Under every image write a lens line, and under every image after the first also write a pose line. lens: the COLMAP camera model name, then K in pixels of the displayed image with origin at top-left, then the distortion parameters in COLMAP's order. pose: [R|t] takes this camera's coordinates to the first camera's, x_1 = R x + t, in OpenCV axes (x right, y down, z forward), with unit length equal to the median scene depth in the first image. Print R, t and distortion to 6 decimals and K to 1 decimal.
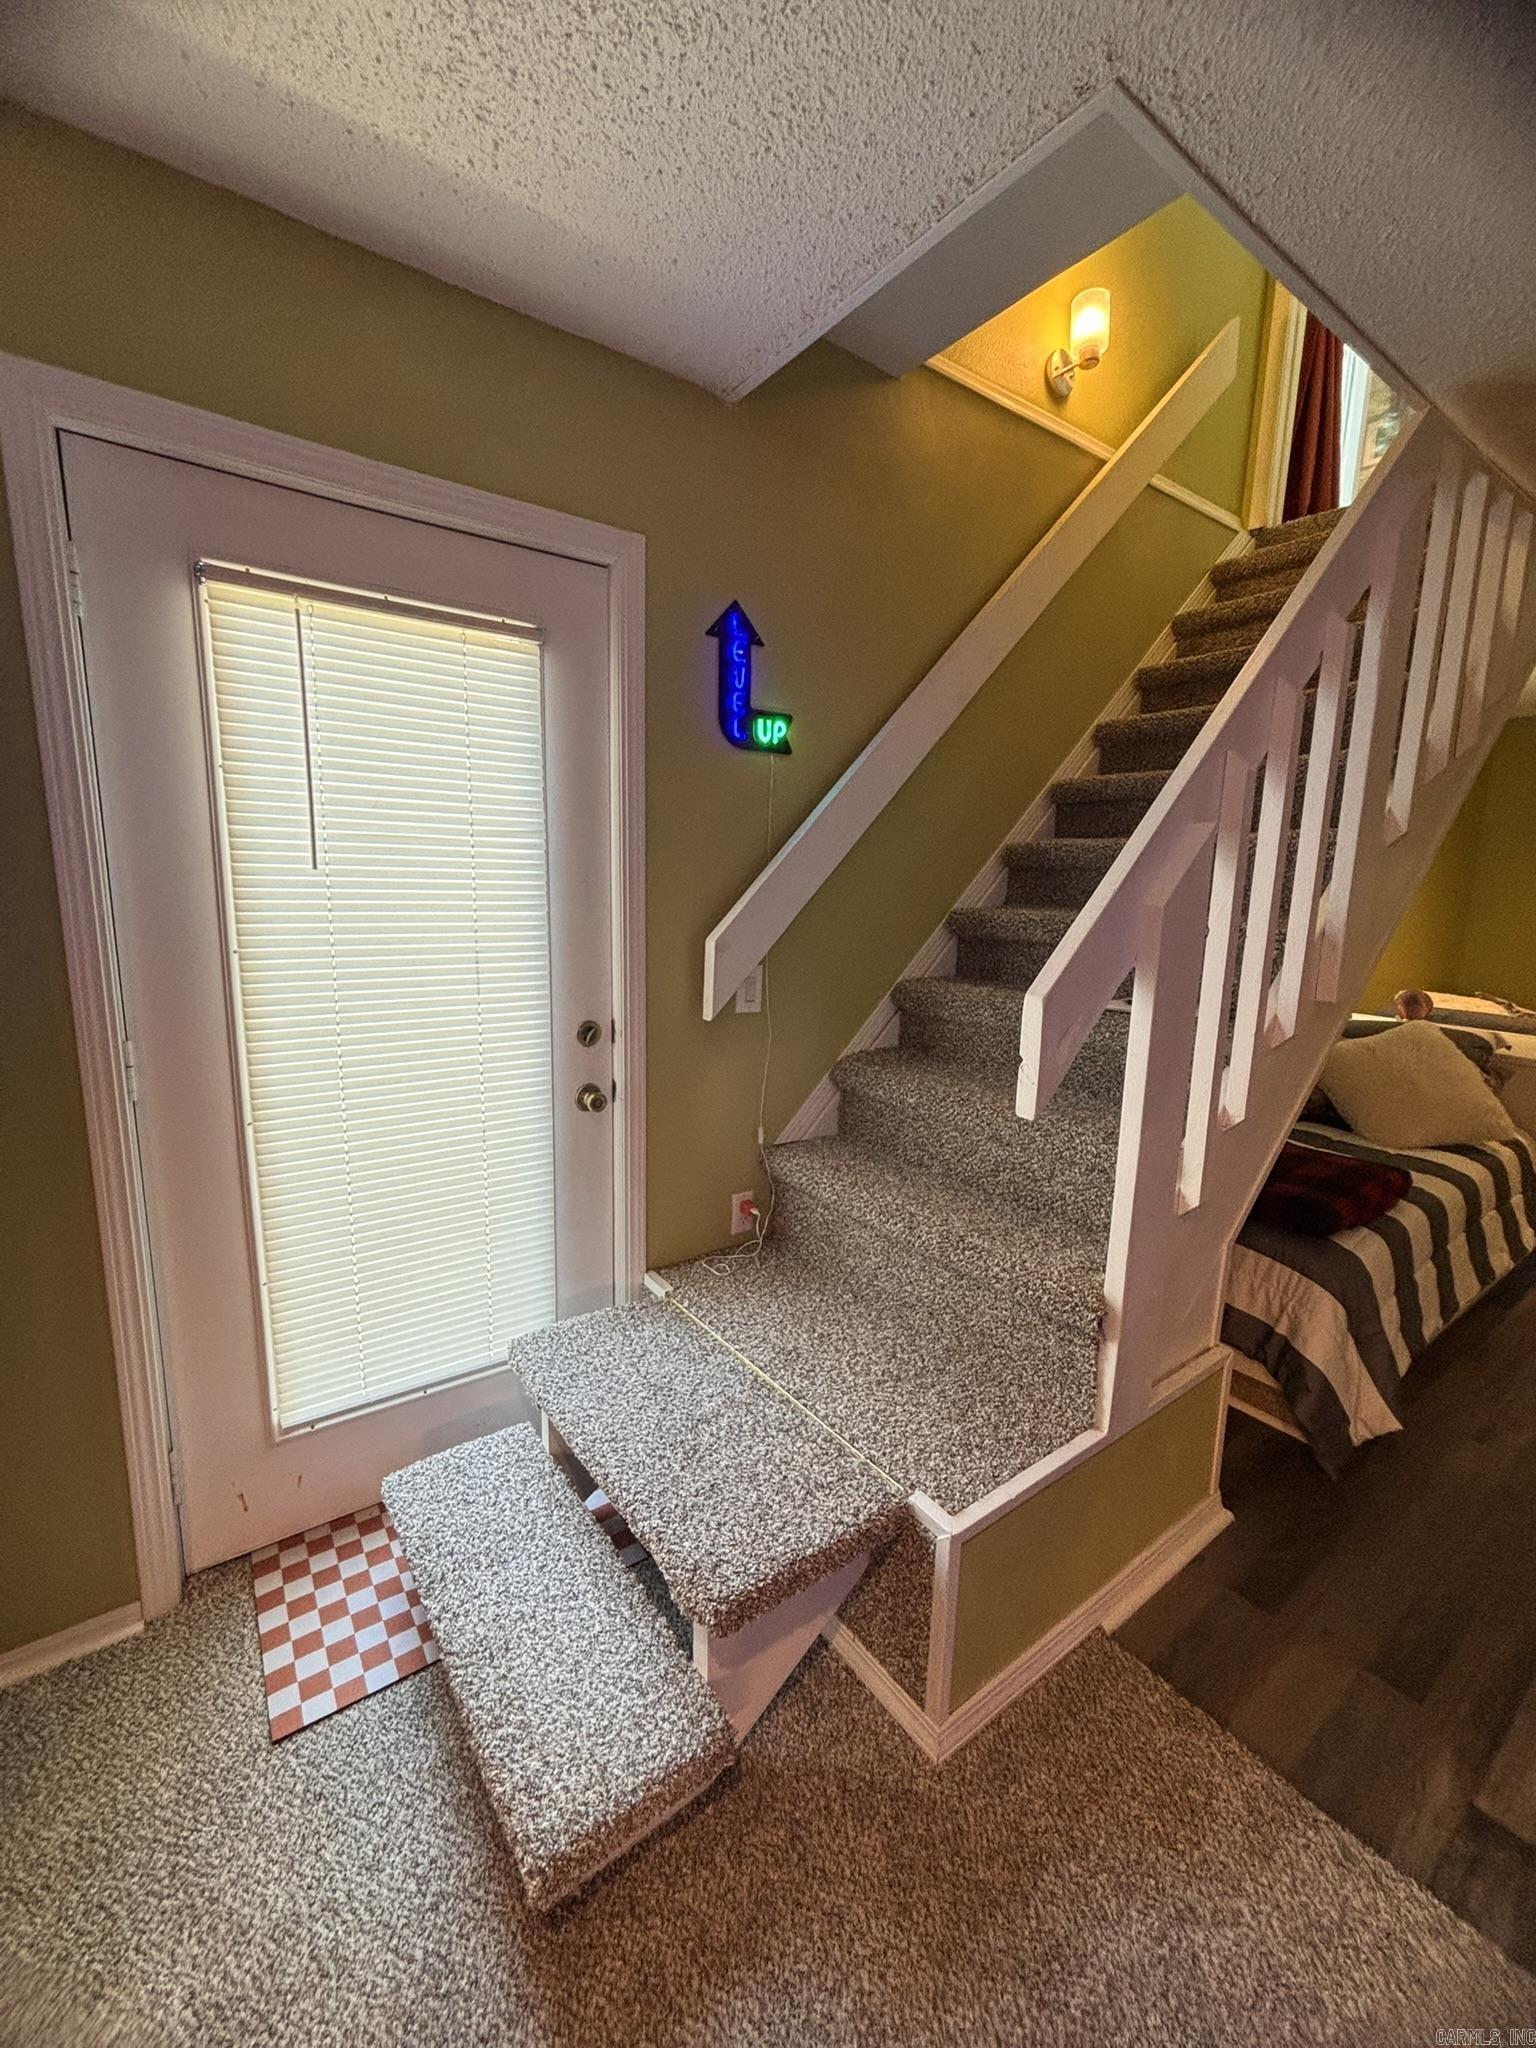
lens RADIAL K [[834.8, 0, 761.3], [0, 834.8, 1013.5], [0, 0, 1]] dist [0.005056, -0.002883]
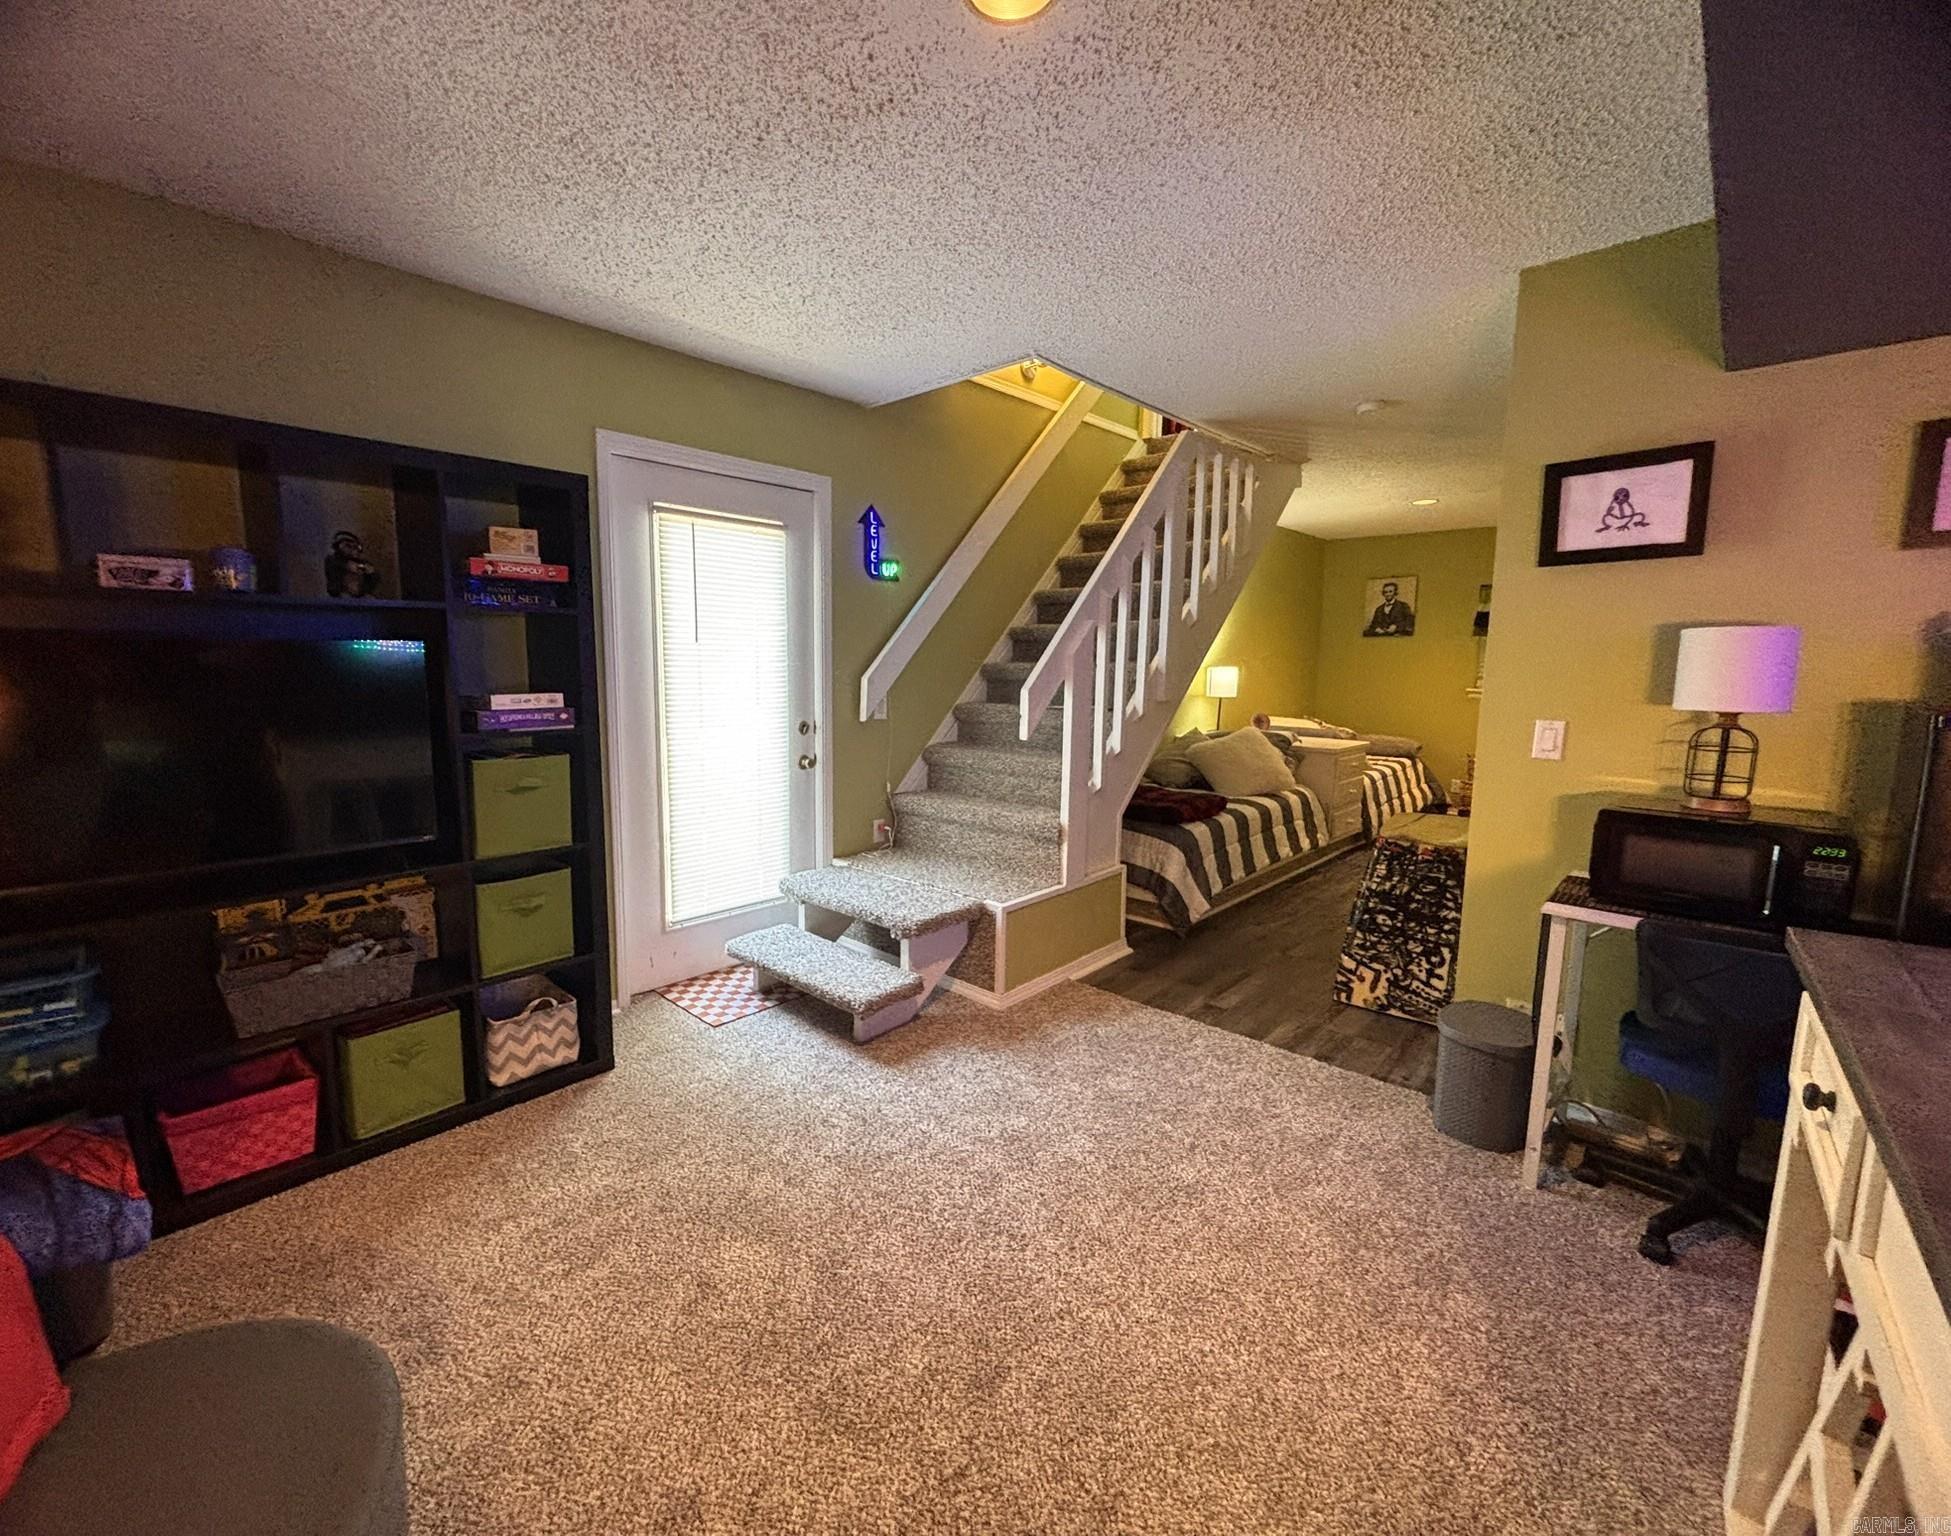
lens RADIAL K [[839.6, 0, 919.6], [0, 839.6, 762.6], [0, 0, 1]] dist [0.037909, -0.000648]
pose [[0.985291, -0.034966, 0.167268, -0.266164], [0.041448, 0.998513, -0.035421, 0.179363], [-0.165780, 0.041833, 0.985275, -0.917715]]
